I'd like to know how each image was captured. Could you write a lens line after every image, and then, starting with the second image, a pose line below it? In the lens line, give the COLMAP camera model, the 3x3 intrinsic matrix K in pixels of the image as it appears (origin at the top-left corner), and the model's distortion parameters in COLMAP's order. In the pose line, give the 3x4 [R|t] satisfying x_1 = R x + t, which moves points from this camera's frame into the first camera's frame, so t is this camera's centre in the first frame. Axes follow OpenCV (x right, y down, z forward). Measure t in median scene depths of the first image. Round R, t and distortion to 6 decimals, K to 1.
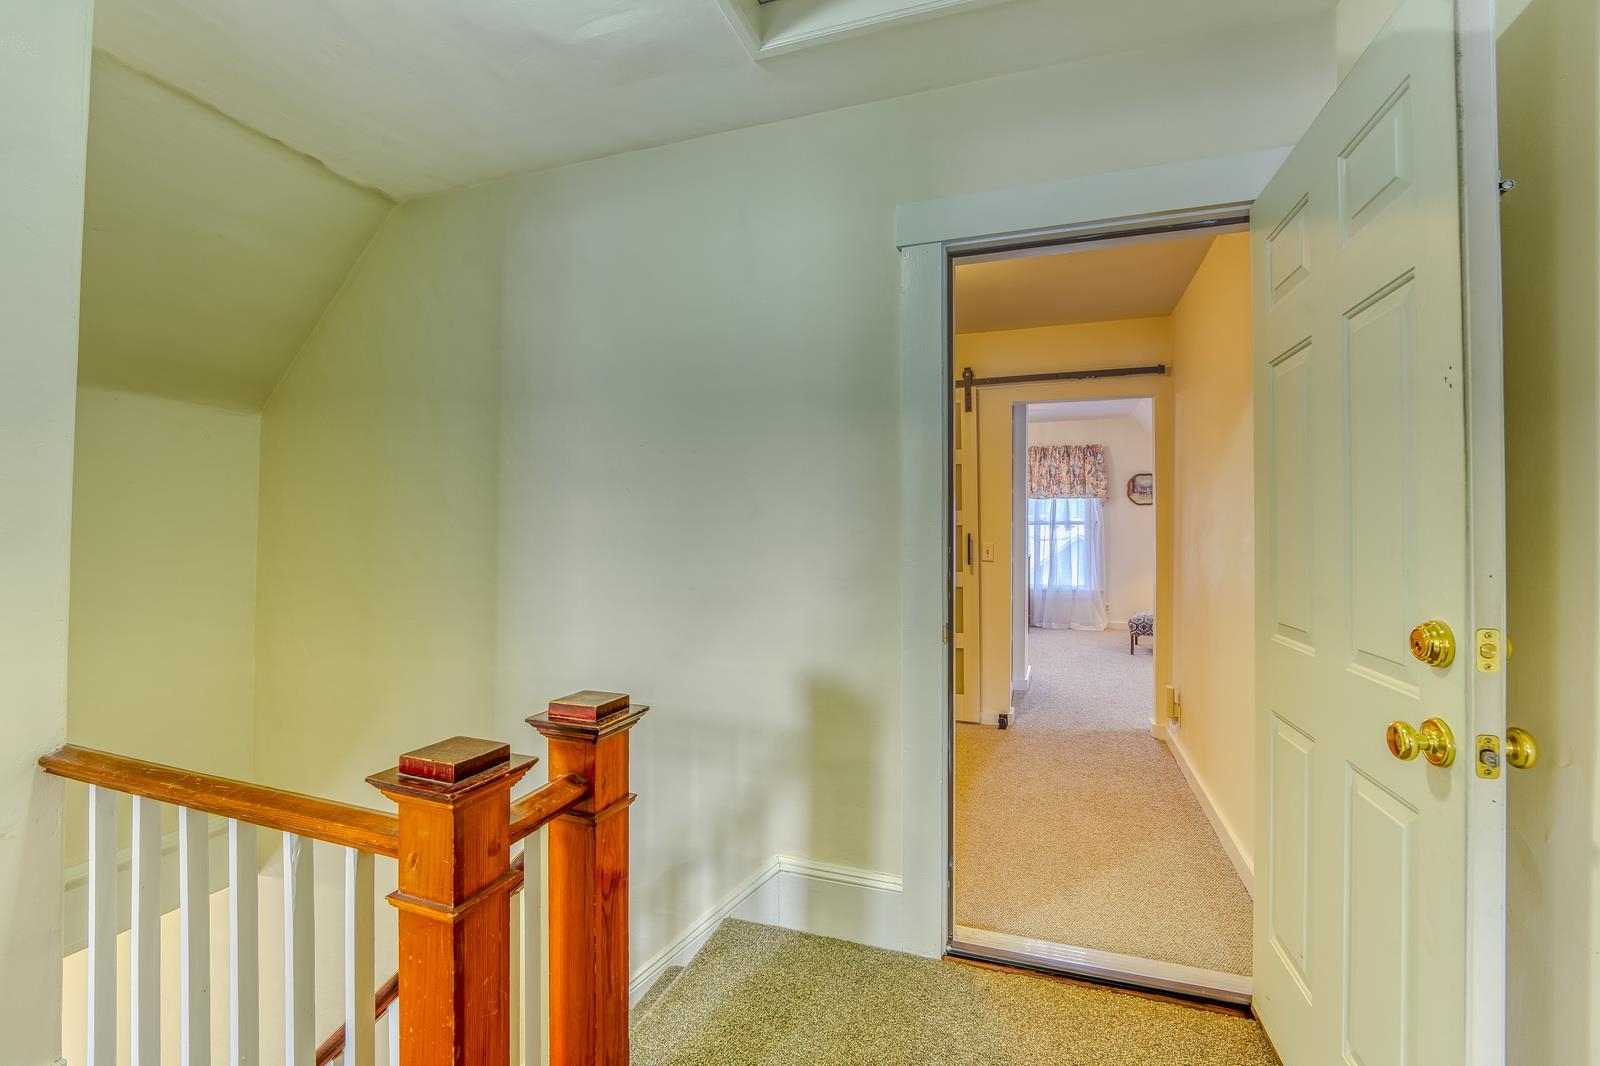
lens RADIAL K [[649.5, 0, 803.4], [0, 649.5, 524.2], [0, 0, 1]] dist [-0.018081, 0.000745]
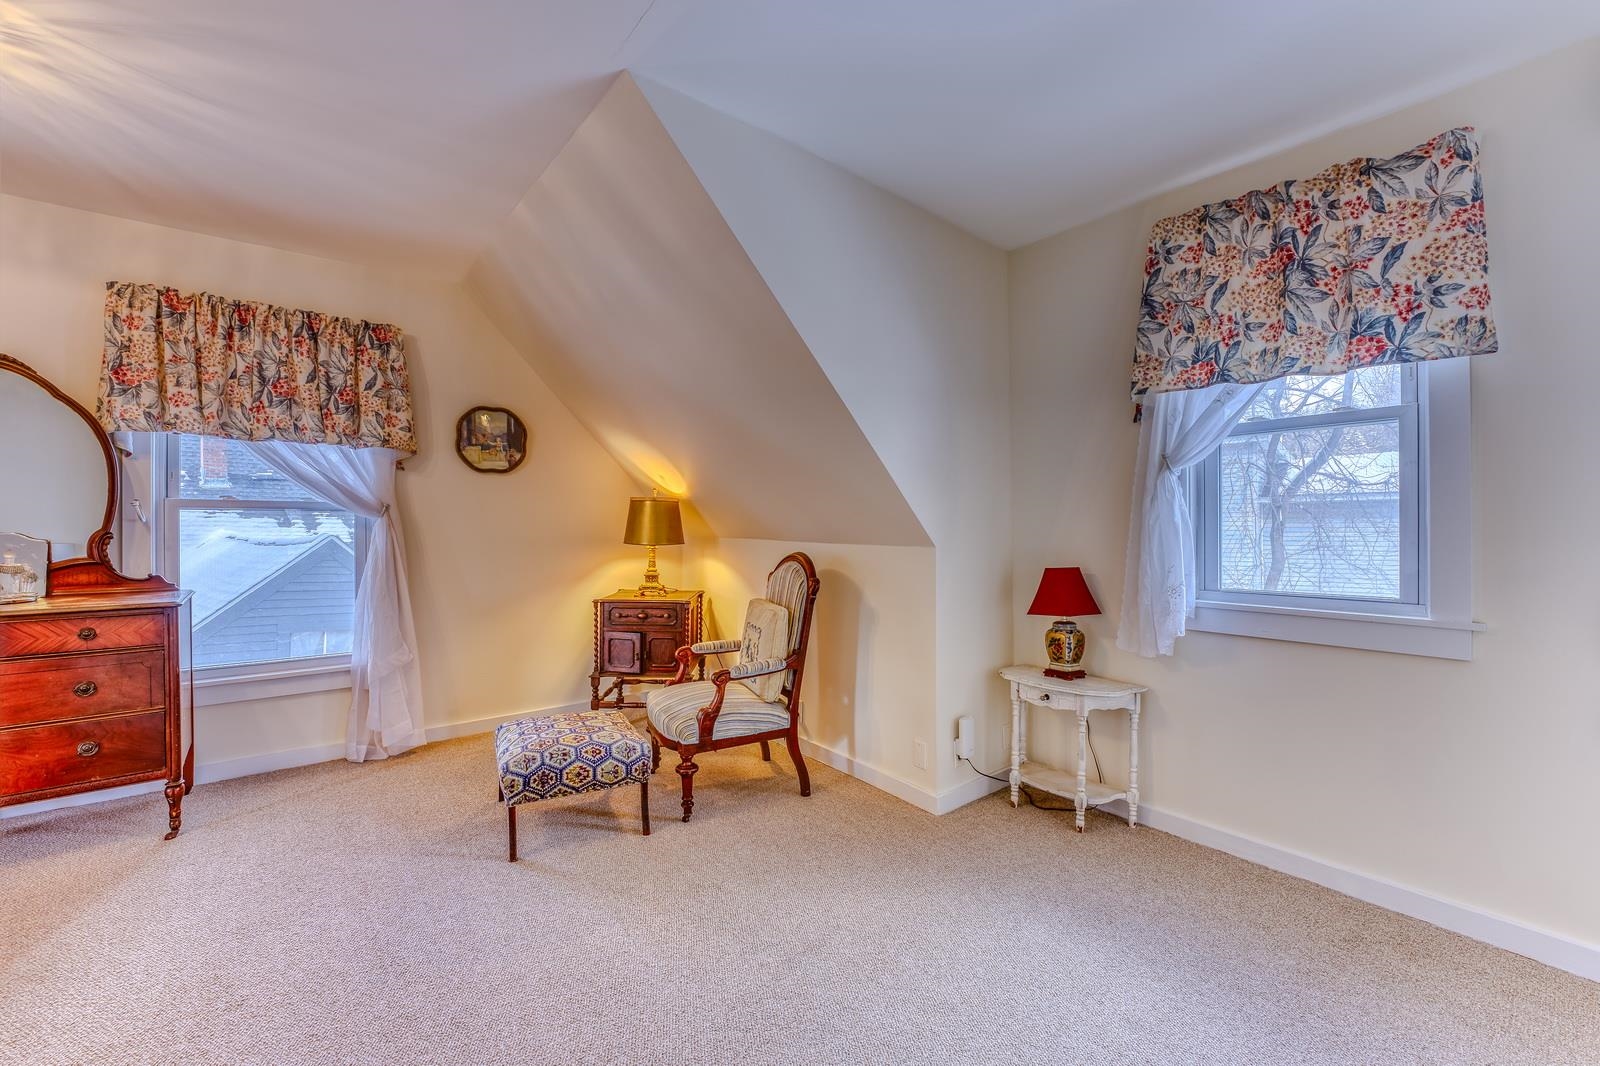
lens RADIAL K [[641.4, 0, 750.8], [0, 641.4, 537.8], [0, 0, 1]] dist [0.000631, 0.000396]
pose [[0.546732, -0.002917, 0.837302, 0.226579], [-0.012047, 0.999863, 0.011350, 0.011149], [-0.837221, -0.016292, 0.546622, 0.560377]]
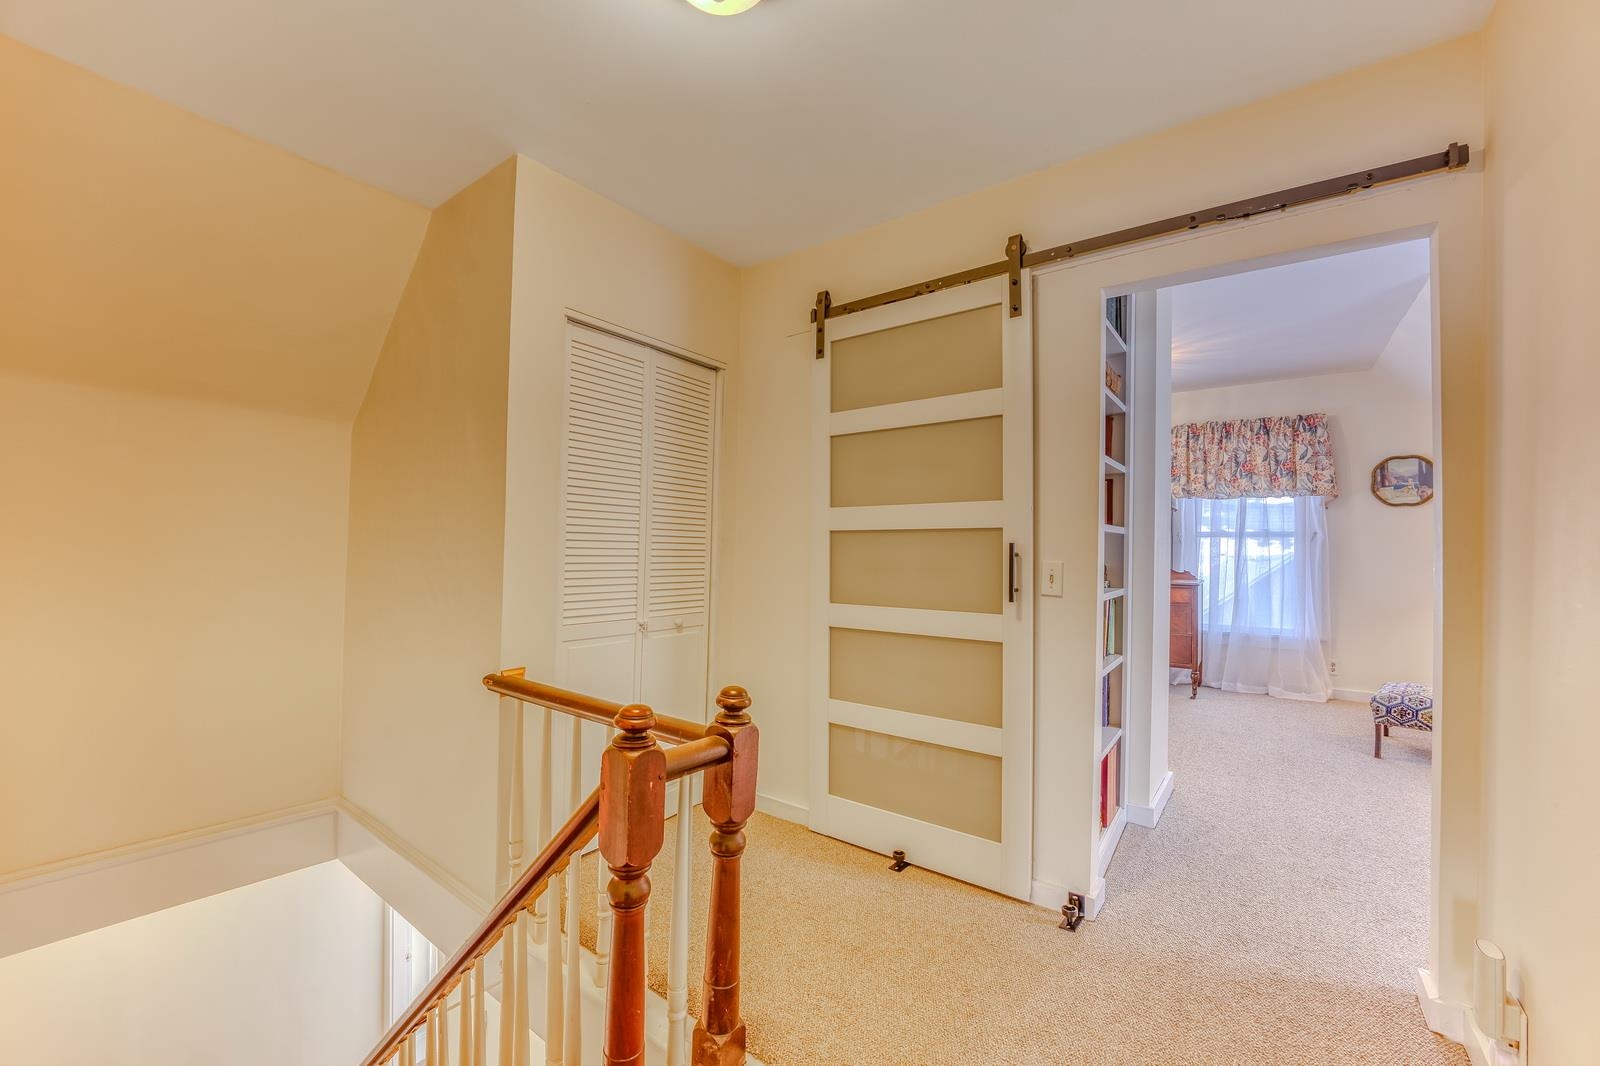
lens RADIAL K [[632.8, 0, 818.3], [0, 632.8, 538.2], [0, 0, 1]] dist [-0.015514, 0.000420]
pose [[0.965397, 0.007105, -0.260688, 0.135666], [-0.007978, 0.999966, -0.002288, 0.007304], [0.260663, 0.004289, 0.965420, 0.263113]]
